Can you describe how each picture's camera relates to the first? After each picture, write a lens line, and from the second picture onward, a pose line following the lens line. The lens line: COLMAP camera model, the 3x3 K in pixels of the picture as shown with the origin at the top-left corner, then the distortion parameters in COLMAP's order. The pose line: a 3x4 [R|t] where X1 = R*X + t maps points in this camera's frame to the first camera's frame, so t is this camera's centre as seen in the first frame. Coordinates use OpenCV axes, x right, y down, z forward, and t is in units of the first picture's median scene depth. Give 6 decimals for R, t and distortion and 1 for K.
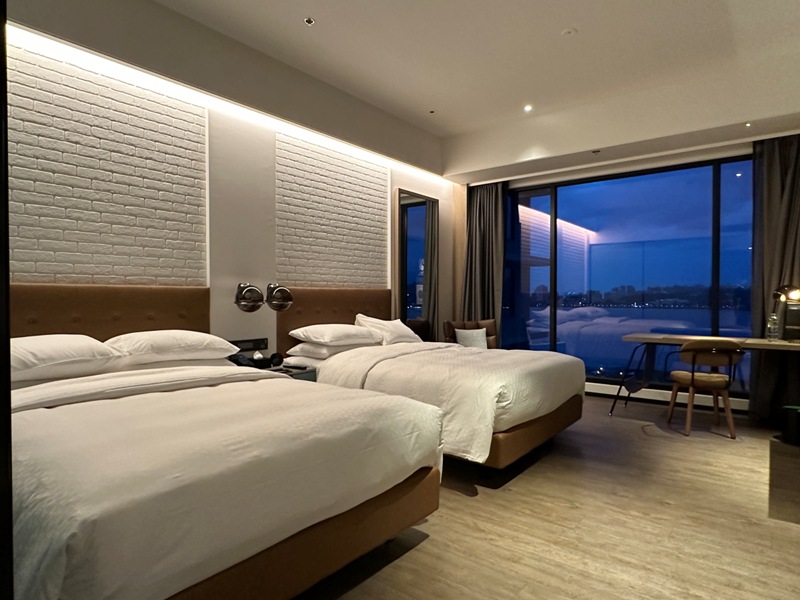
lens RADIAL K [[485.3, 0, 400.0], [0, 485.3, 300.0], [0, 0, 1]] dist [-0.005193, -0.001430]
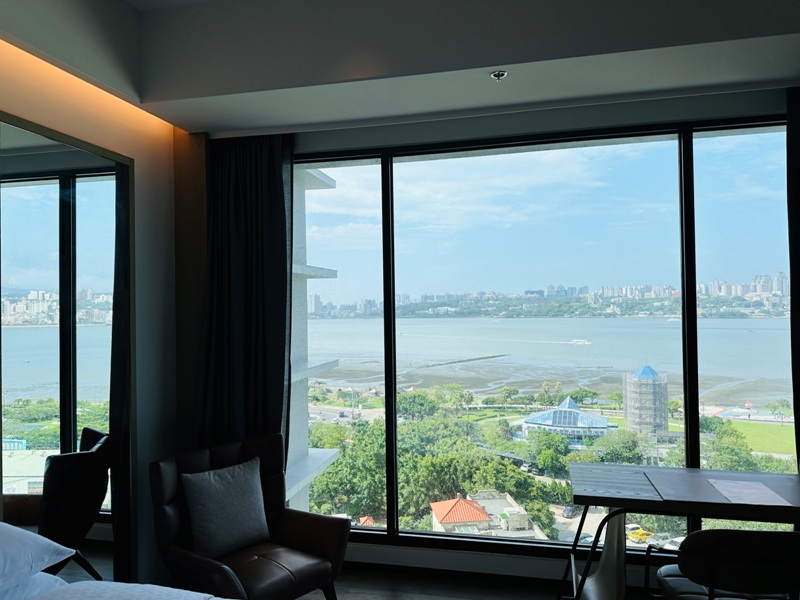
lens RADIAL K [[566.8, 0, 396.5], [0, 566.8, 295.2], [0, 0, 1]] dist [0.155162, -0.265057]
pose [[0.907680, -0.008444, 0.419578, 0.072388], [0.020158, 0.999521, -0.023494, -0.070461], [-0.419178, 0.029783, 0.907415, 0.438571]]
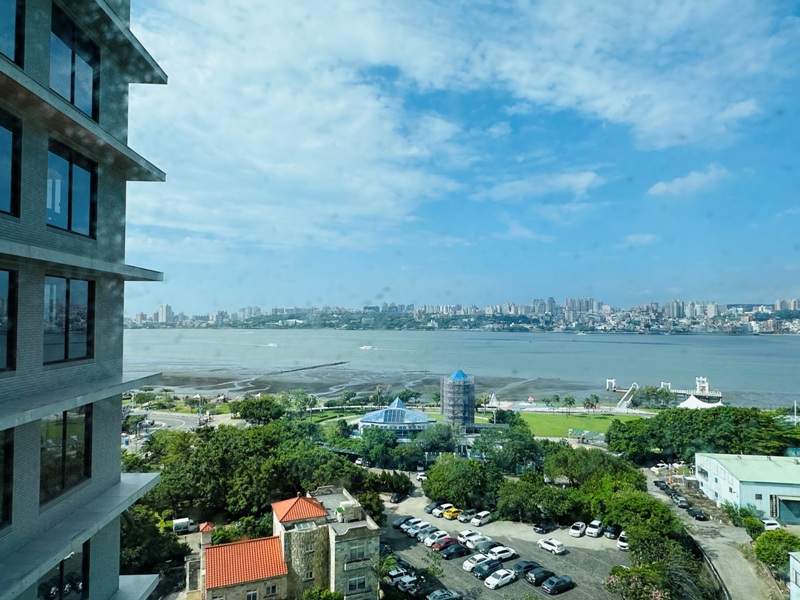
lens RADIAL K [[499.7, 0, 399.1], [0, 499.7, 303.7], [0, 0, 1]] dist [-0.003916, 0.000252]
pose [[0.748223, 0.019927, 0.663149, 0.122884], [0.001889, 0.999481, -0.032165, -0.067214], [-0.663445, 0.025319, 0.747796, 0.511716]]
